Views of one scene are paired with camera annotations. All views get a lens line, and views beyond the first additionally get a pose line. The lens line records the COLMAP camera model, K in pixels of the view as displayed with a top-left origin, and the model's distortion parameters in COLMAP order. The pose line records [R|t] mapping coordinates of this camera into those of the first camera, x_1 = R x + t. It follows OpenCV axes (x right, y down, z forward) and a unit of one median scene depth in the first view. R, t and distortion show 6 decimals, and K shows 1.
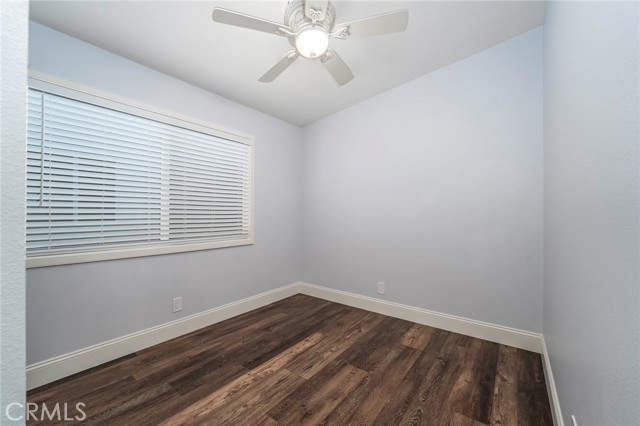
lens RADIAL K [[258.9, 0, 320.9], [0, 258.9, 216.4], [0, 0, 1]] dist [-0.014619, 0.000459]
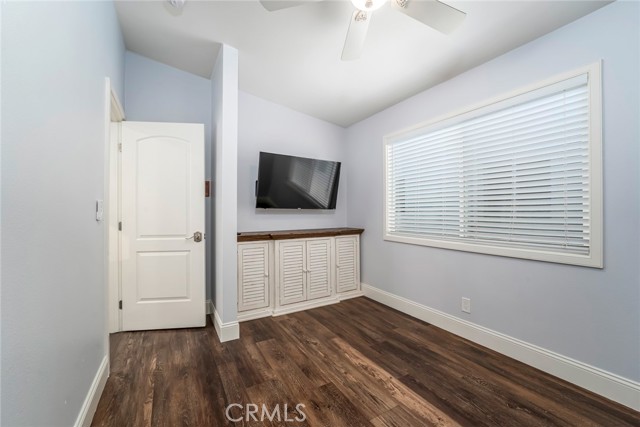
lens RADIAL K [[260.0, 0, 319.1], [0, 260.0, 209.4], [0, 0, 1]] dist [-0.018030, 0.002920]
pose [[-0.390506, -0.011501, -0.920529, 0.670038], [-0.006722, 0.999931, -0.009642, -0.004509], [0.920576, 0.002422, -0.390556, 1.048855]]
